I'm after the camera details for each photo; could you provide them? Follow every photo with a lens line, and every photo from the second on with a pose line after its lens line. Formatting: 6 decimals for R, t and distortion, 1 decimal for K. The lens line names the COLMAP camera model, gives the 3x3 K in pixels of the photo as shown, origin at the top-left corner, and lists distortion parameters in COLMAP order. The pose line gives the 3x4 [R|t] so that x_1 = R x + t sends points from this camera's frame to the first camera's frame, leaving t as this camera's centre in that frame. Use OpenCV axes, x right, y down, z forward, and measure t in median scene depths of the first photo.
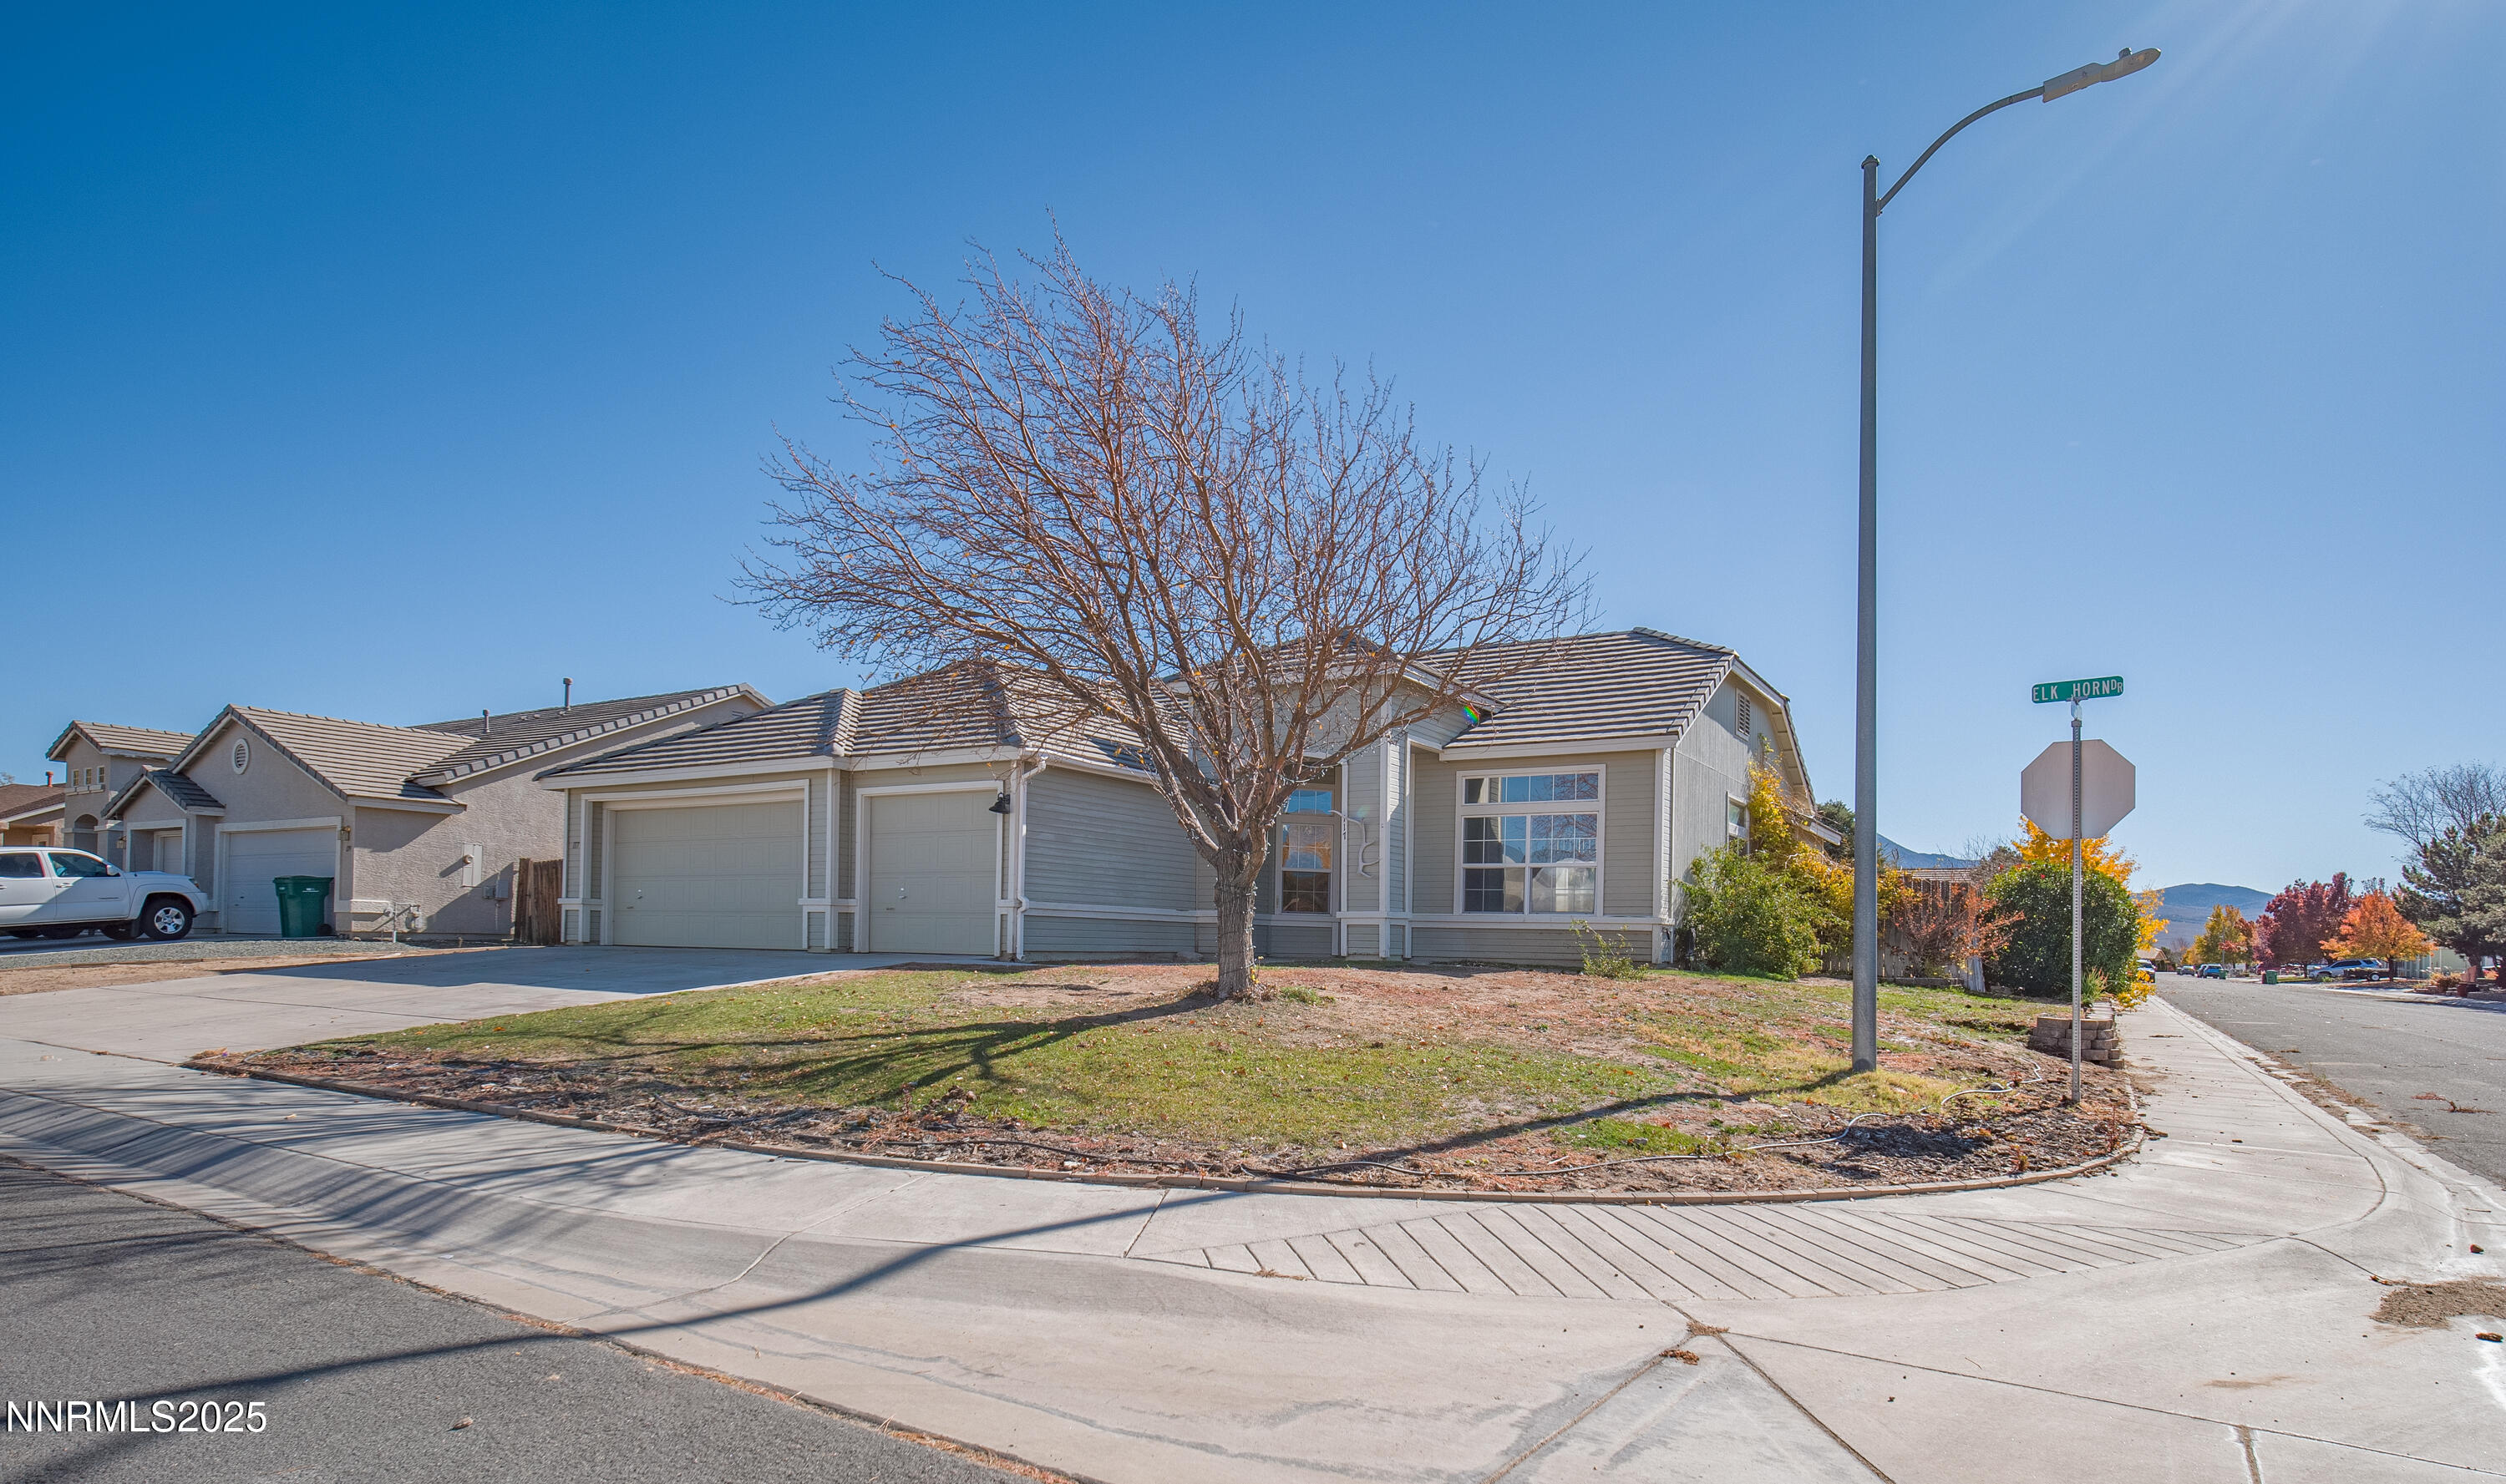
lens RADIAL K [[1399.2, 0, 1258.7], [0, 1399.2, 899.0], [0, 0, 1]] dist [0.024405, -0.019567]
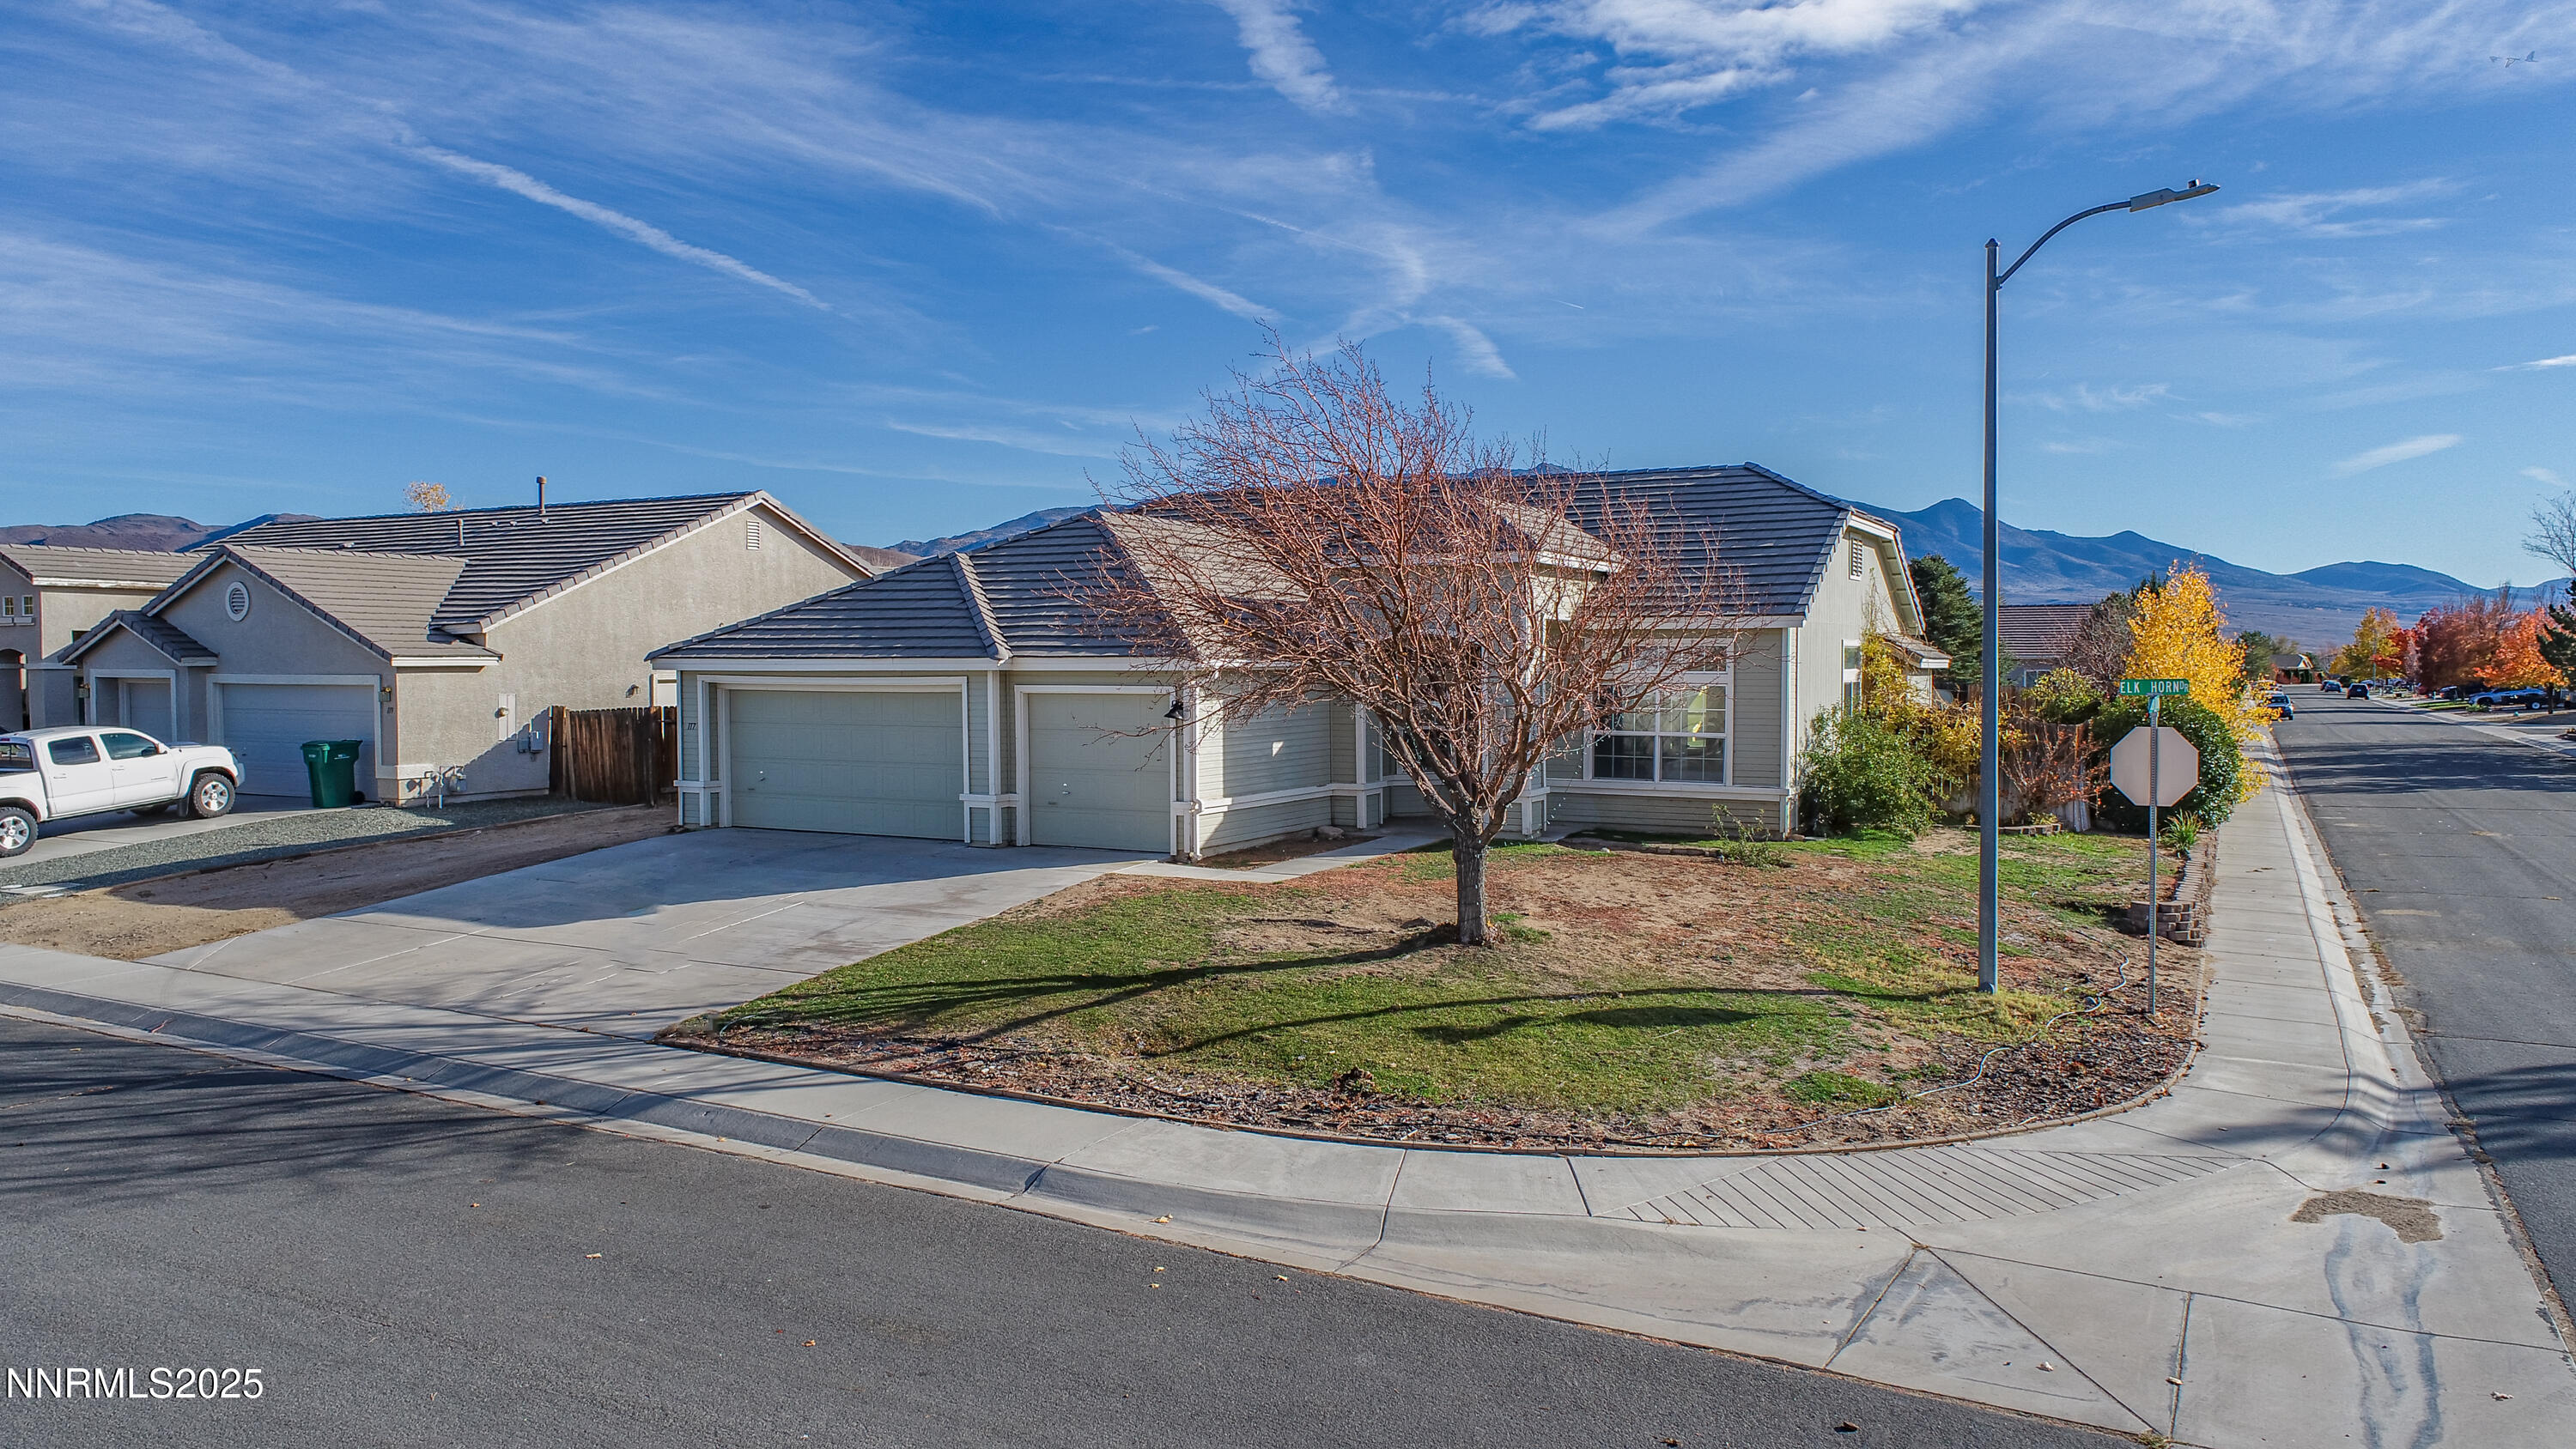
lens RADIAL K [[1766.9, 0, 1304.9], [0, 1766.9, 704.0], [0, 0, 1]] dist [-0.009048, 0.006810]
pose [[0.998408, -0.022233, 0.051830, -0.155472], [0.019437, 0.998361, 0.053838, -0.142539], [-0.052942, -0.052745, 0.997204, -0.320622]]
